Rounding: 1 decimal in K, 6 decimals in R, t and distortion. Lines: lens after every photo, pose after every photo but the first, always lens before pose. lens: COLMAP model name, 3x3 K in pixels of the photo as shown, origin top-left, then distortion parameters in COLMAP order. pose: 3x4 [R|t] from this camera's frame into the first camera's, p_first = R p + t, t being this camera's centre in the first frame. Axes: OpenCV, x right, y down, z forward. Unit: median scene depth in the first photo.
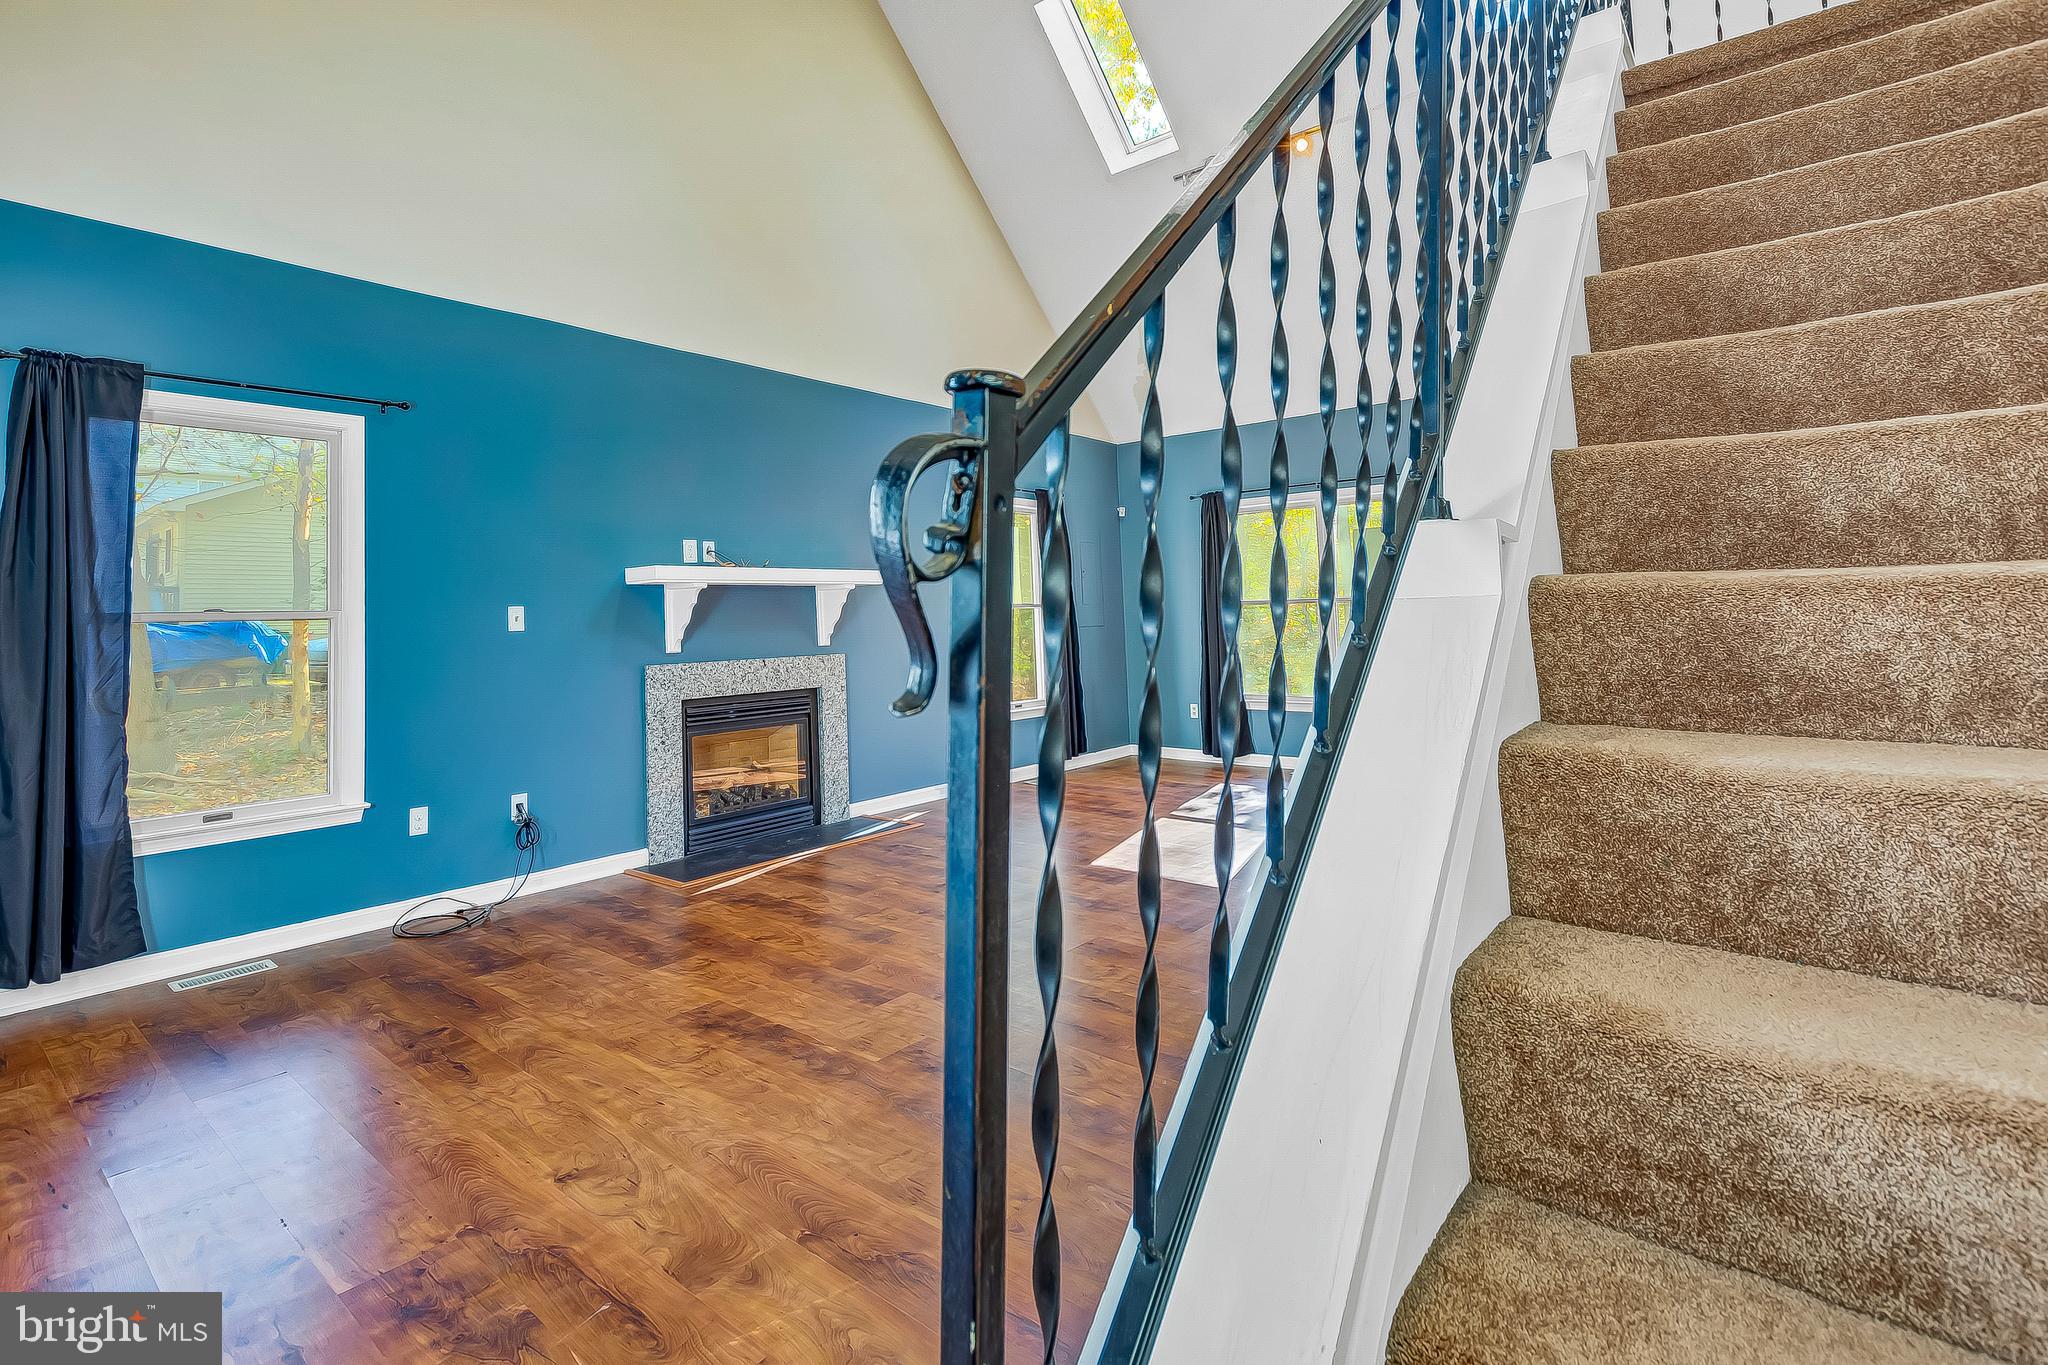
lens RADIAL K [[965.2, 0, 1014.2], [0, 965.2, 580.7], [0, 0, 1]] dist [0.002924, -0.001808]
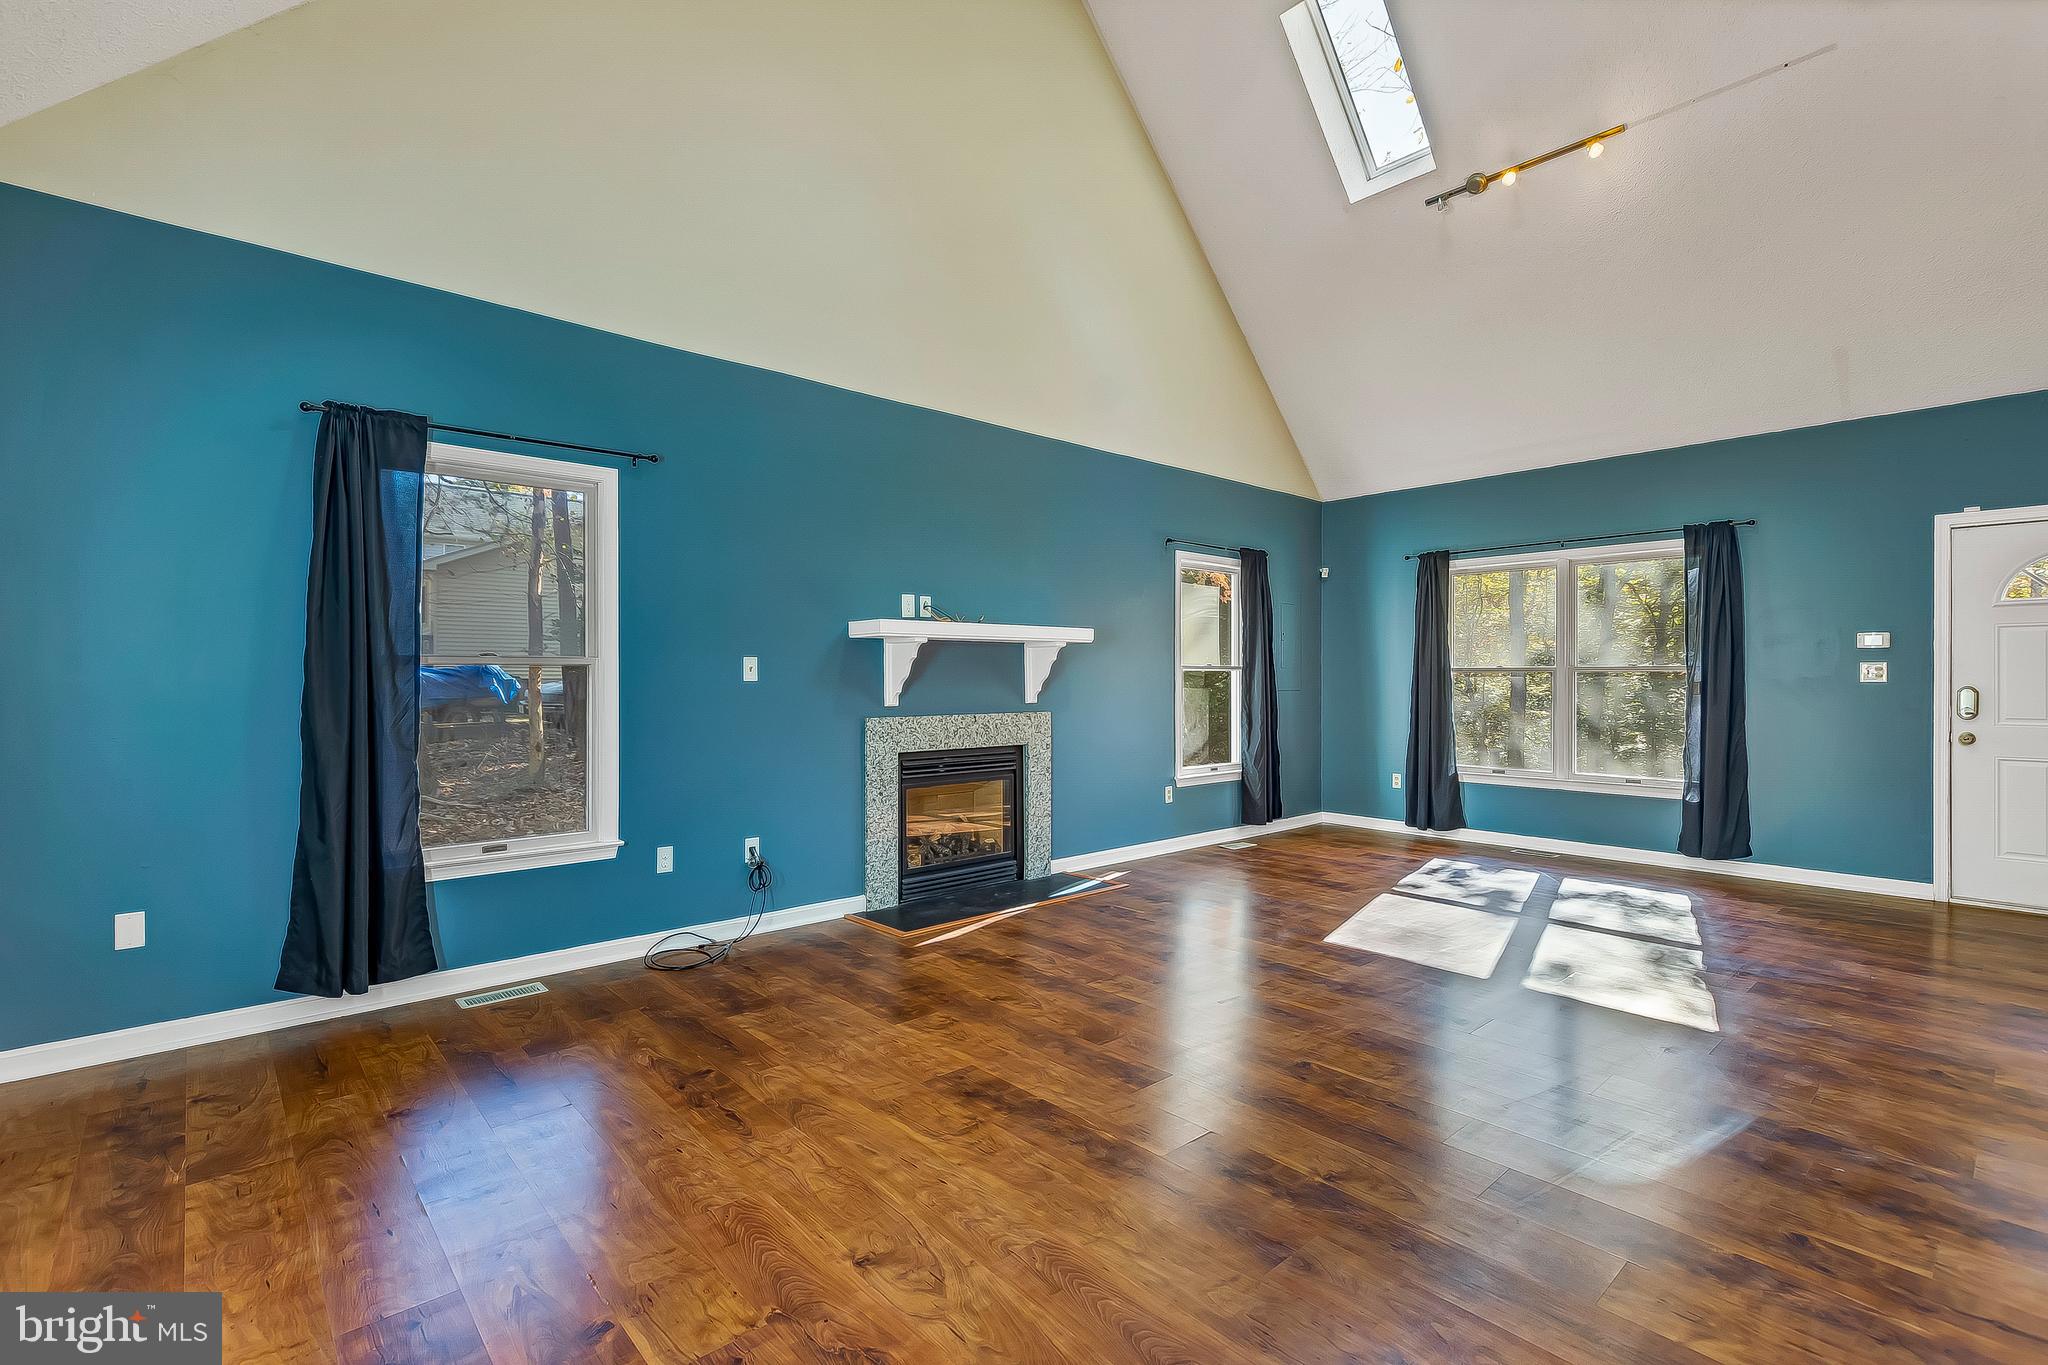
lens RADIAL K [[917.0, 0, 1018.4], [0, 917.0, 691.2], [0, 0, 1]] dist [0.003622, -0.000652]
pose [[0.989333, 0.025999, -0.143335, -0.119086], [-0.018365, 0.998354, 0.054335, 0.006147], [0.144511, -0.051123, 0.988182, 0.097491]]
